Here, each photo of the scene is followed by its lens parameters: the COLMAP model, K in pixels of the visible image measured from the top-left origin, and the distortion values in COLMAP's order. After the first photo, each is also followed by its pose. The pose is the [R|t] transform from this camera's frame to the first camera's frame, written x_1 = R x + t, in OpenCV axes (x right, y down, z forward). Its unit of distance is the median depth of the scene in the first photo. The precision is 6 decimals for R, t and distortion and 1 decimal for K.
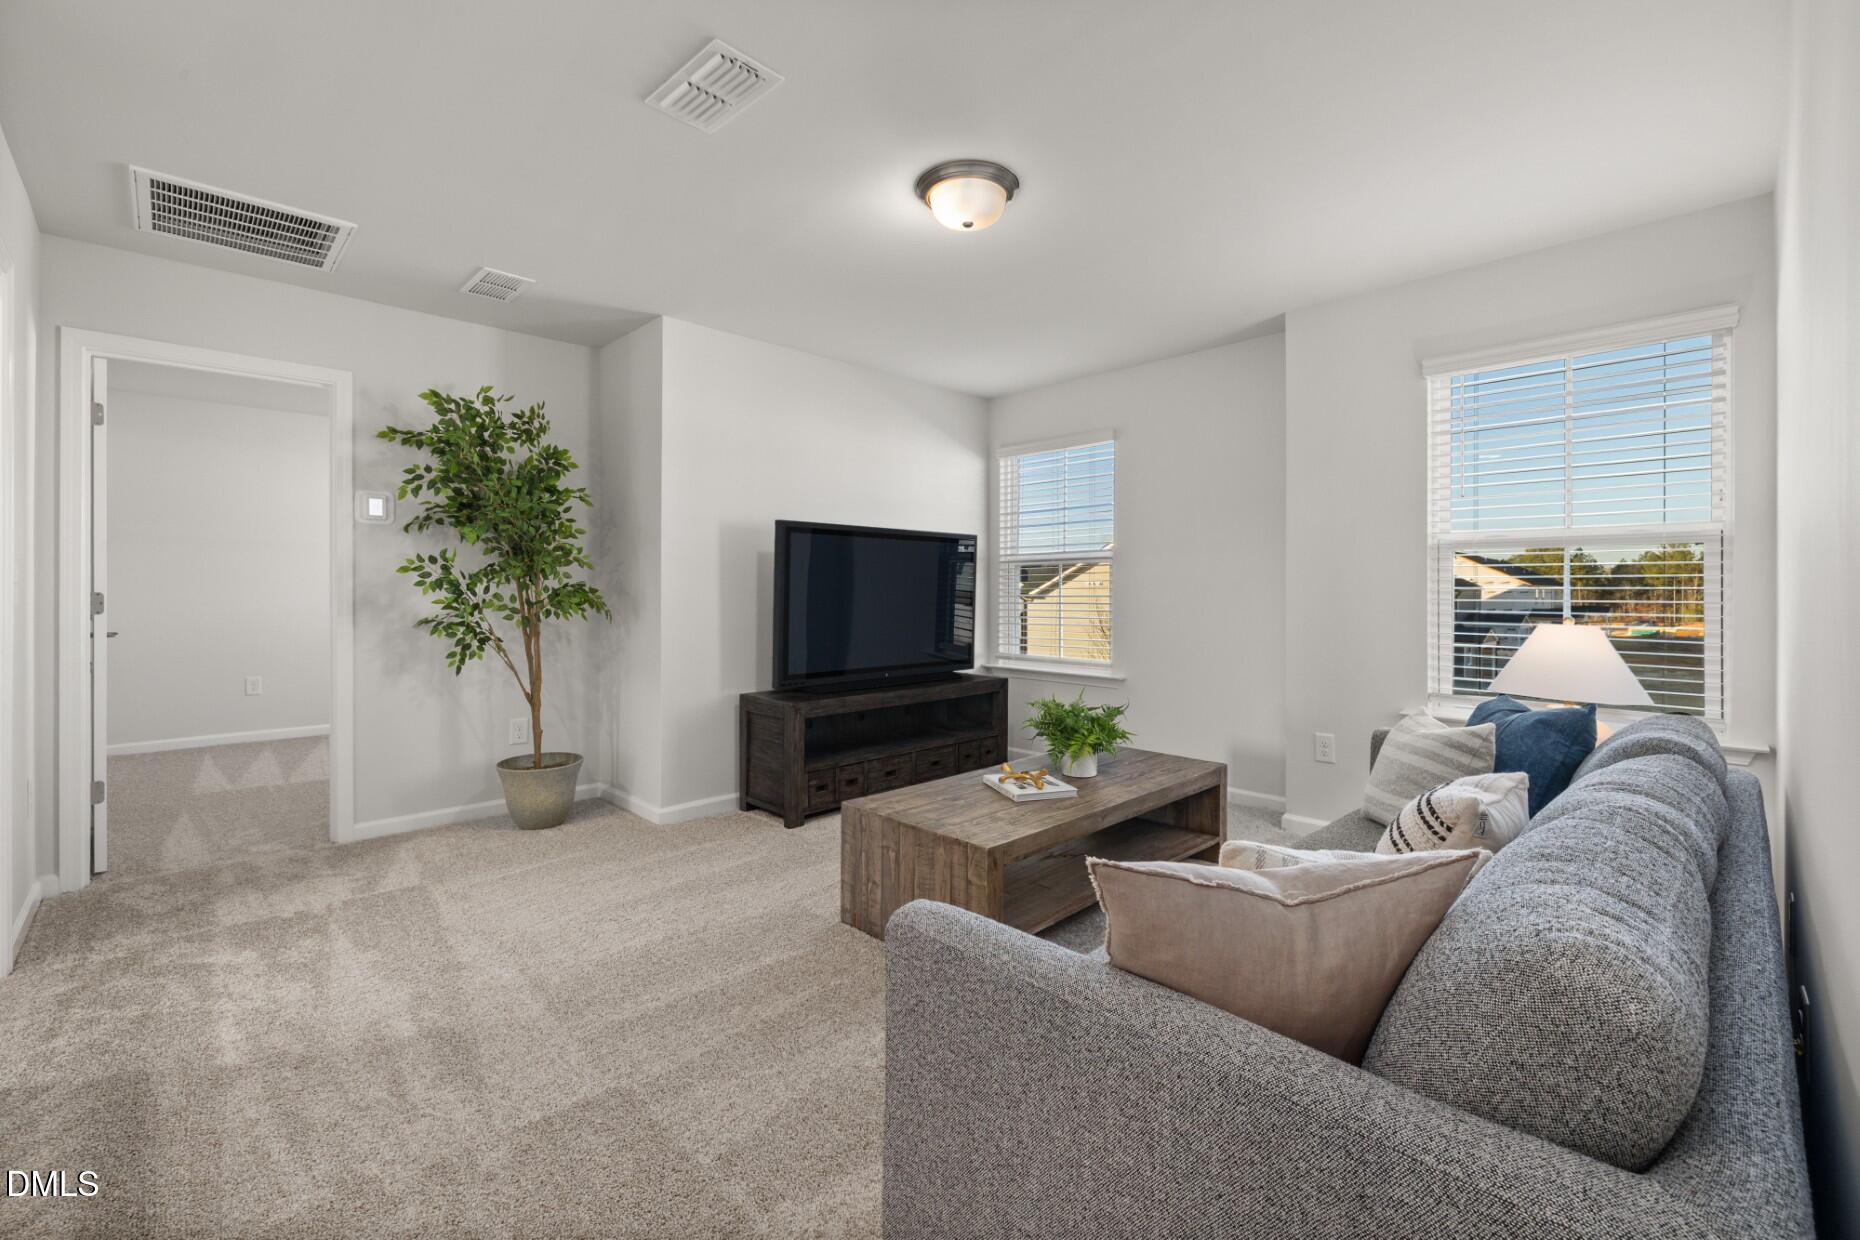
lens RADIAL K [[780.9, 0, 929.1], [0, 780.9, 587.5], [0, 0, 1]] dist [0.000163, 0.000015]
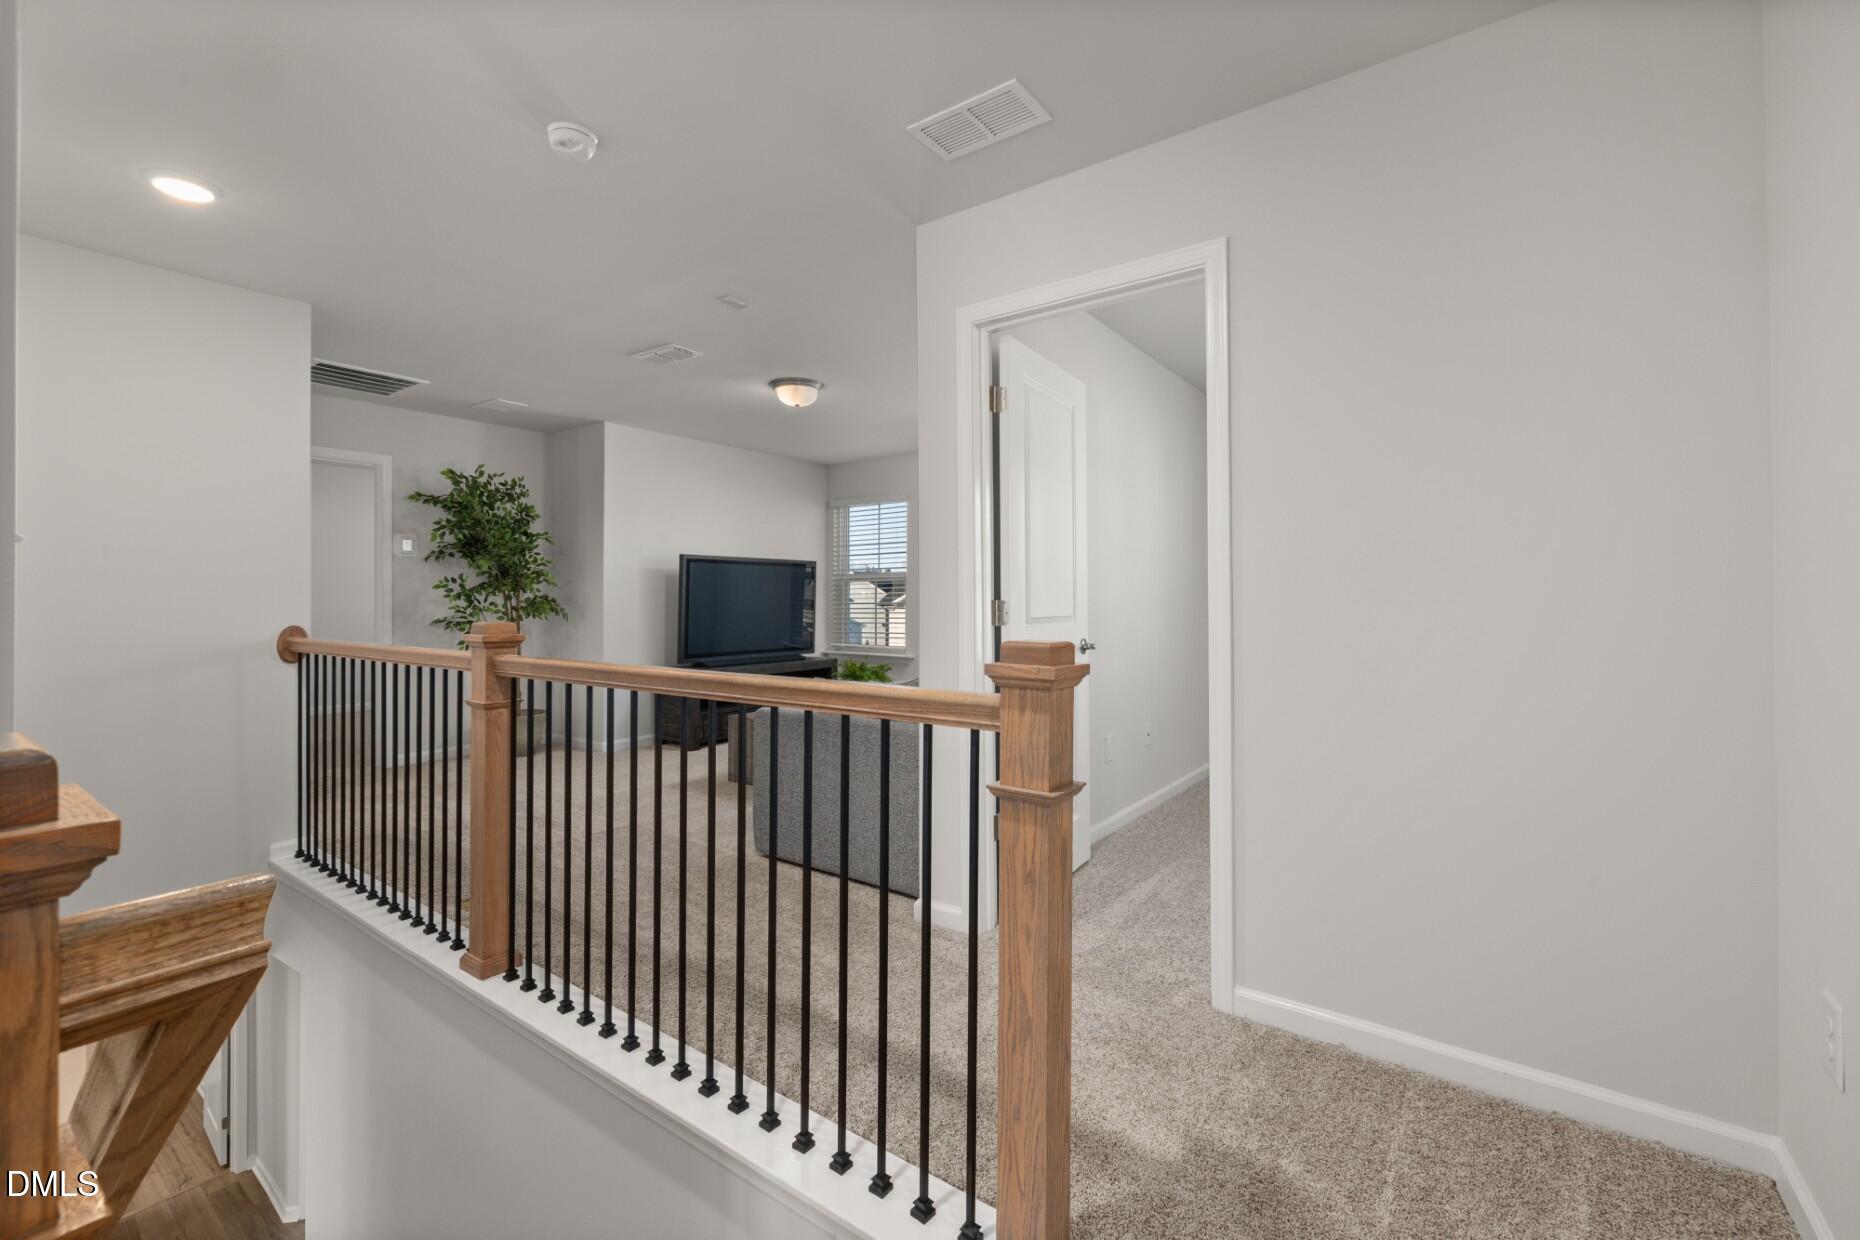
lens RADIAL K [[780.9, 0, 929.1], [0, 780.9, 587.5], [0, 0, 1]] dist [0.000163, 0.000015]
pose [[0.985998, -0.000742, 0.166754, 0.033928], [0.002805, 0.999922, -0.012137, -0.000067], [-0.166732, 0.012434, 0.985924, -0.642920]]
